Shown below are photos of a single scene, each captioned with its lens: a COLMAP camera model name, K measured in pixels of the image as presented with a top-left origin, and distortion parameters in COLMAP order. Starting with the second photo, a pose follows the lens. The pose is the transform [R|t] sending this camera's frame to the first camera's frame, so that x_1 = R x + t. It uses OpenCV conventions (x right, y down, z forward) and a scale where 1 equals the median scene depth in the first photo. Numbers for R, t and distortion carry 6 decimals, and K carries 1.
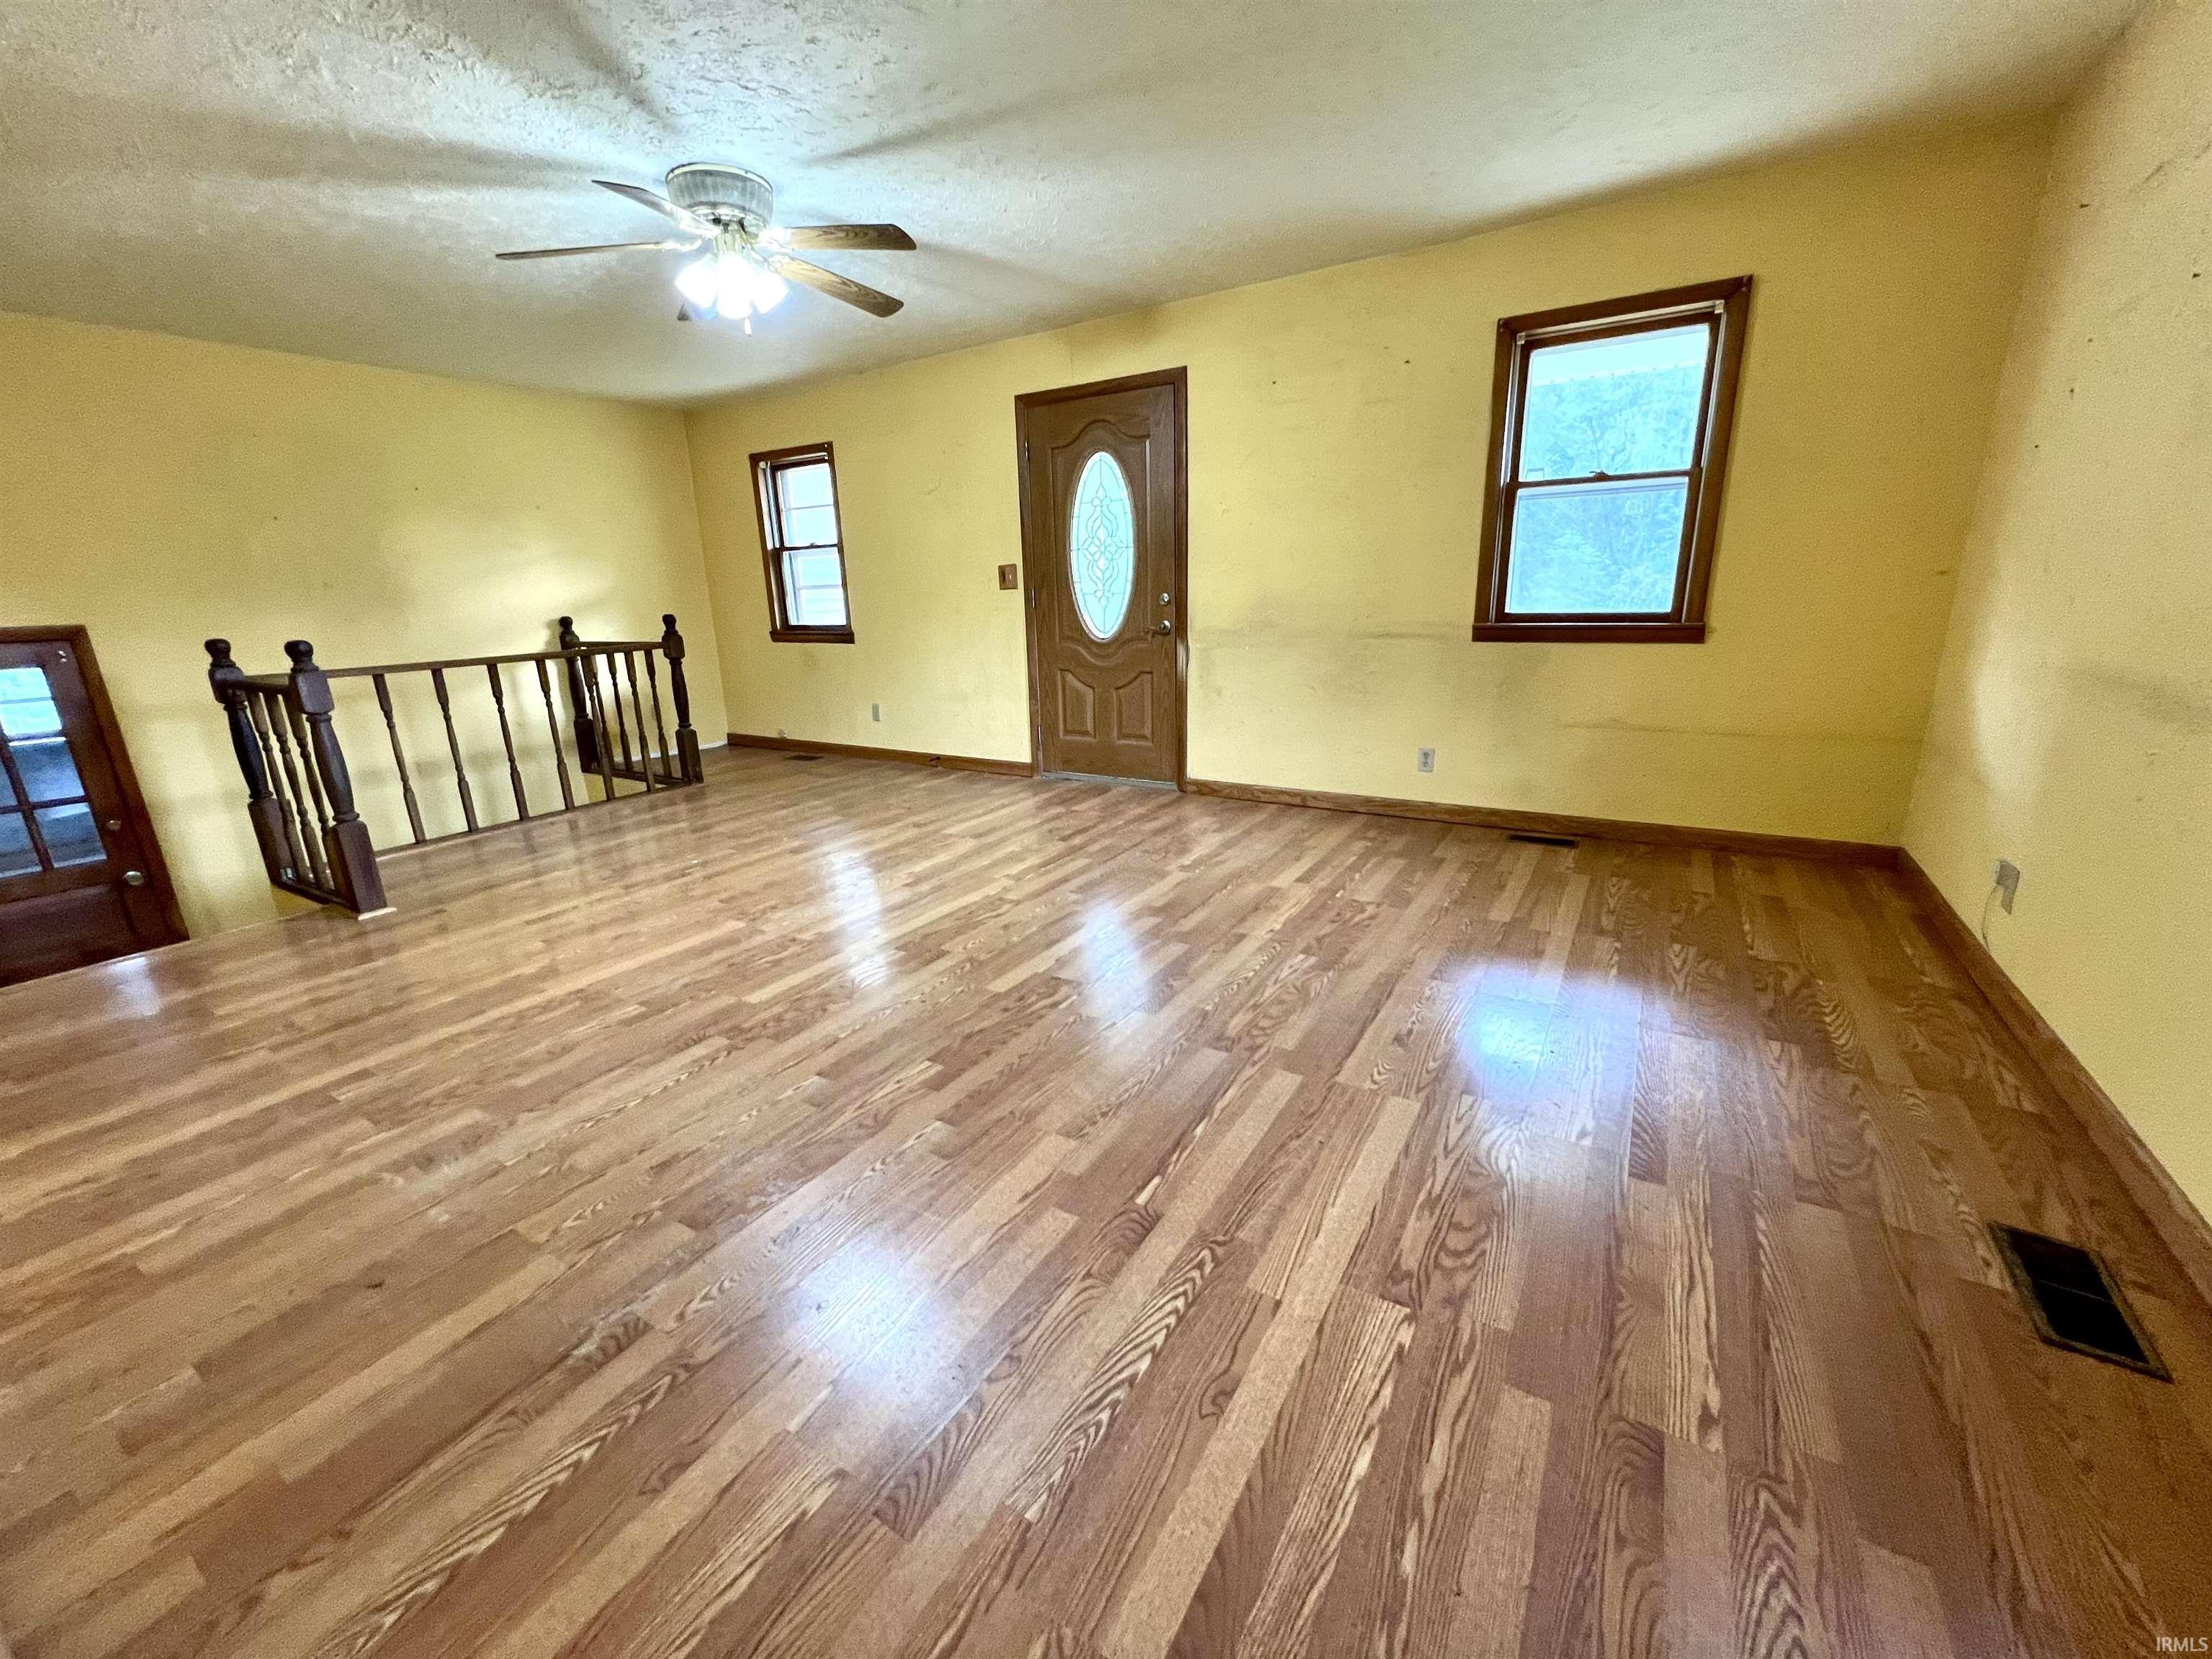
lens RADIAL K [[884.4, 0, 1102.1], [0, 884.4, 833.1], [0, 0, 1]] dist [-0.002182, 0.000362]
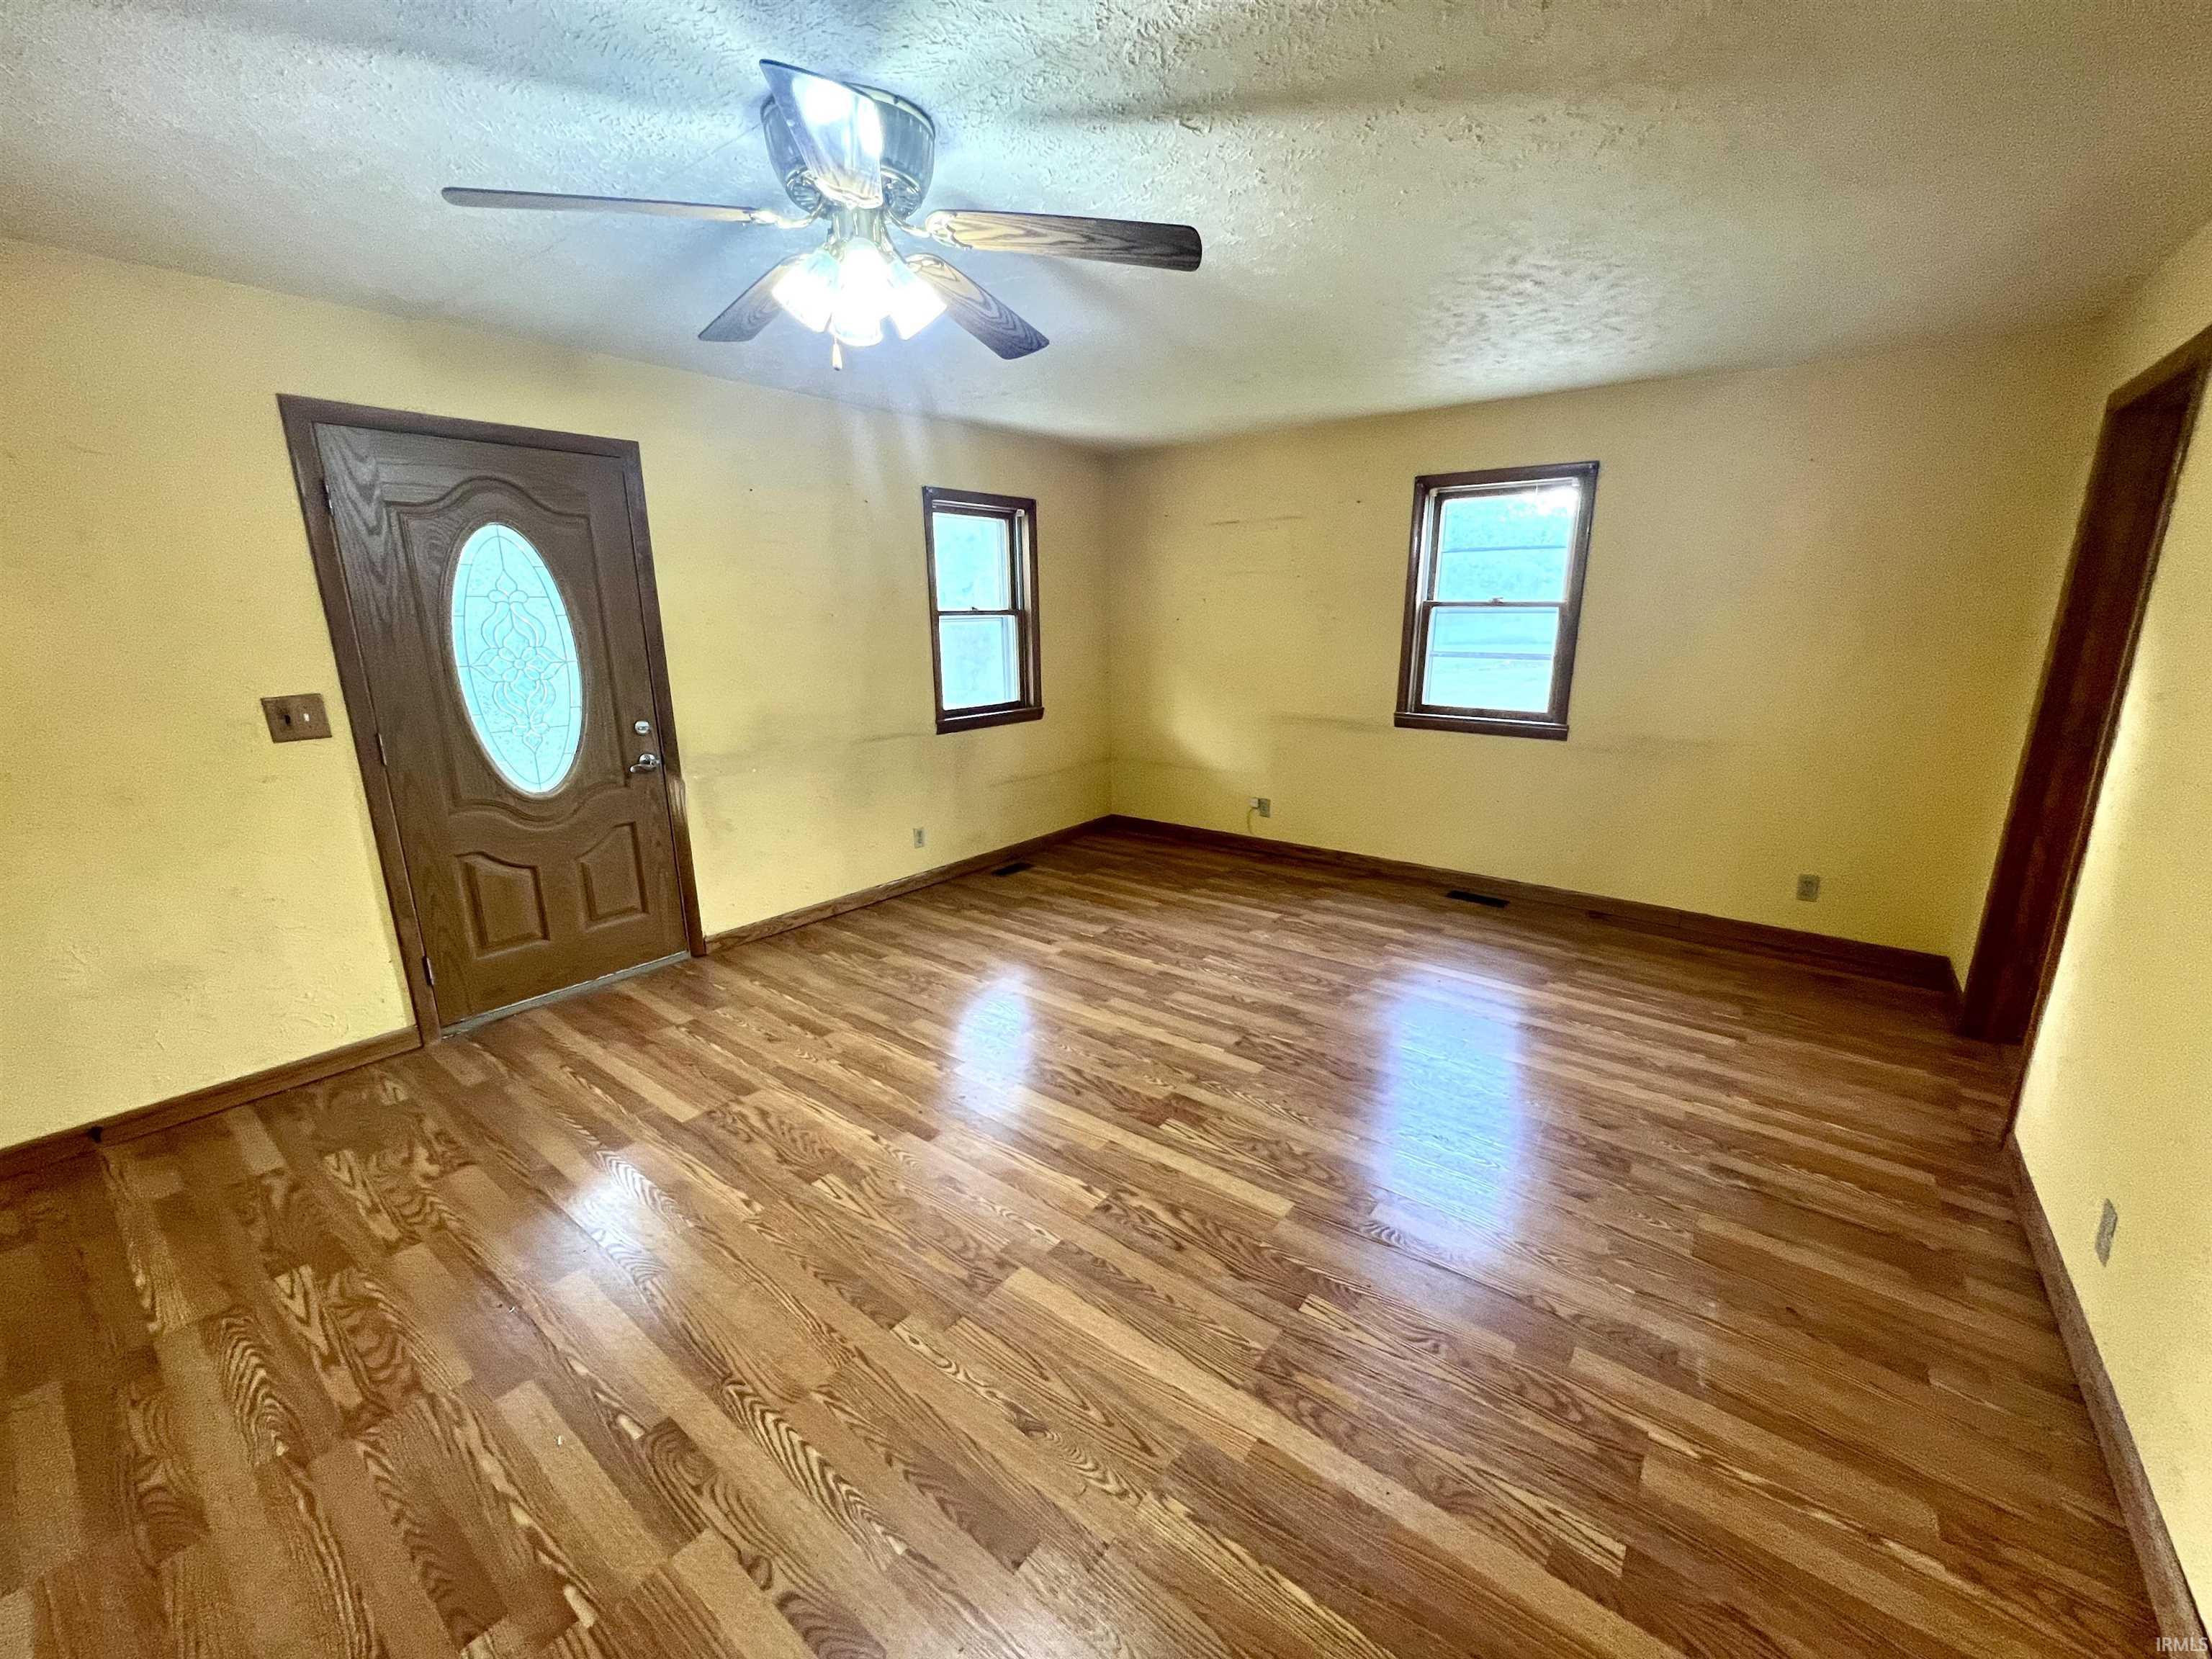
lens RADIAL K [[884.4, 0, 1102.1], [0, 884.4, 833.1], [0, 0, 1]] dist [-0.002182, 0.000362]
pose [[0.103935, -0.218180, 0.970358, -0.966961], [0.273100, 0.944401, 0.183092, -0.308155], [-0.956355, 0.245975, 0.157741, 0.760488]]
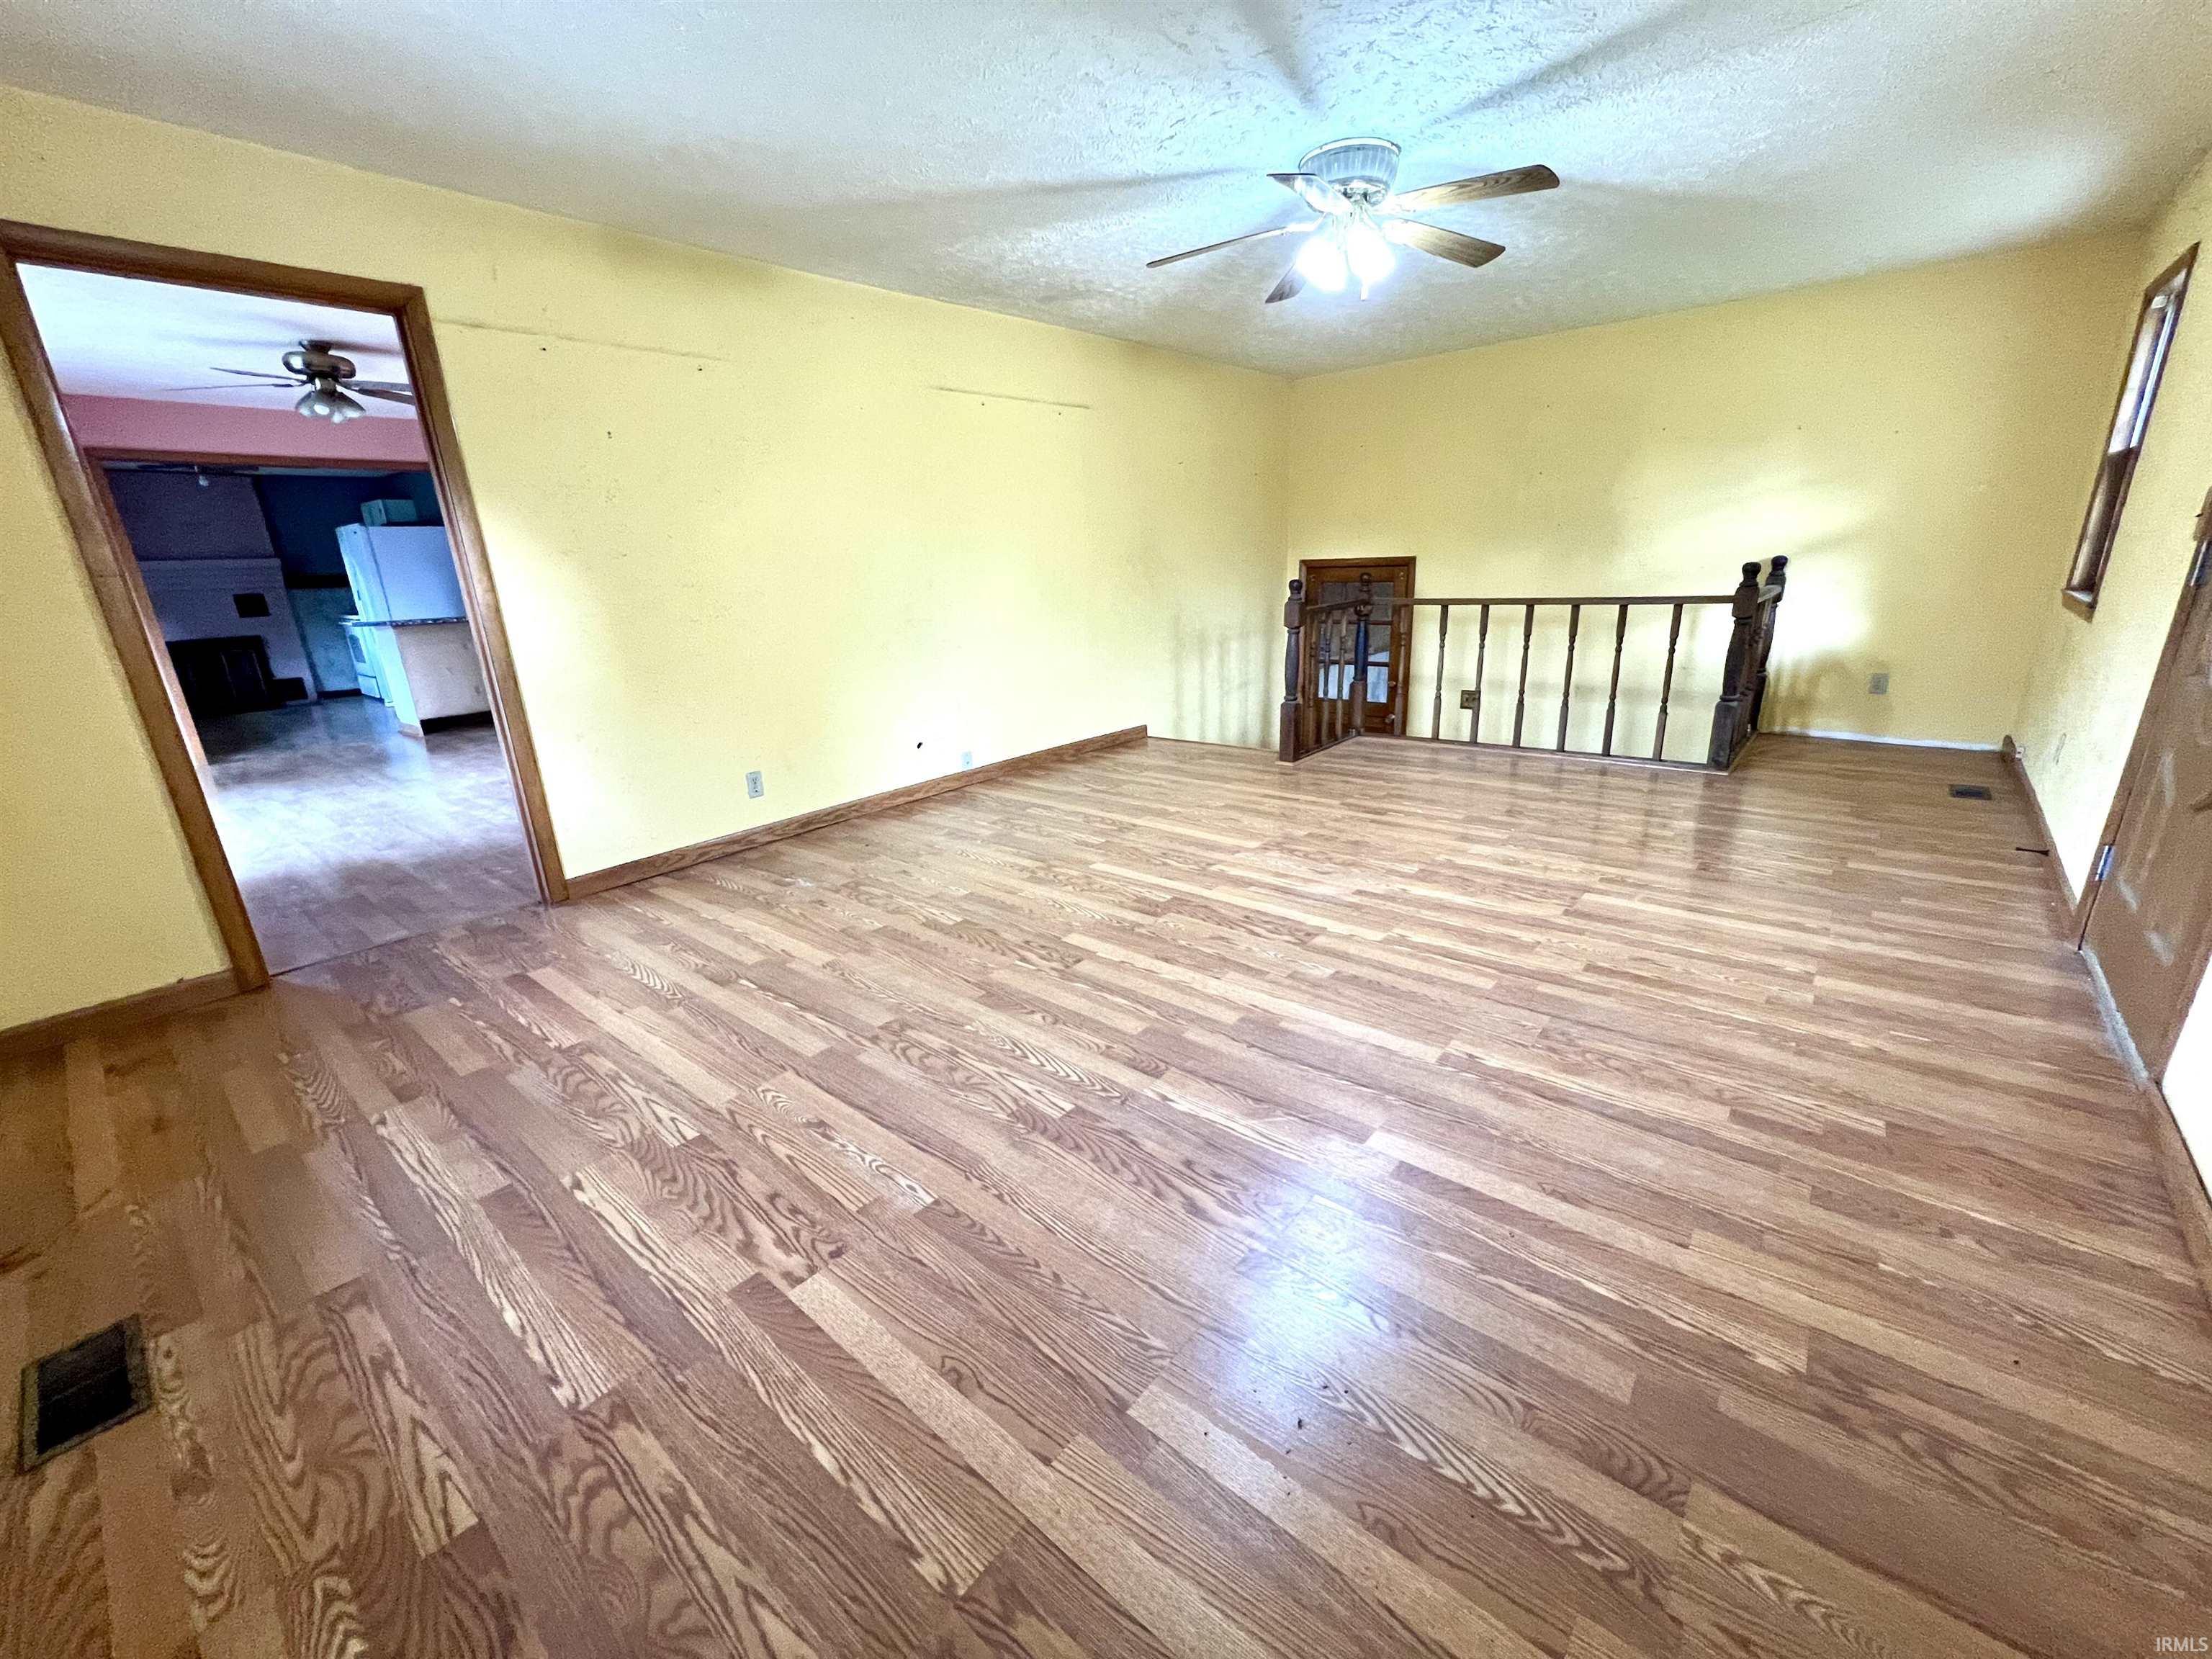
lens RADIAL K [[885.3, 0, 1101.2], [0, 885.3, 814.8], [0, 0, 1]] dist [-0.000737, 0.000446]
pose [[-0.141719, 0.314275, -0.938694, 0.720348], [-0.223262, 0.913685, 0.339608, -0.292602], [0.964401, 0.257704, -0.059321, 0.864929]]
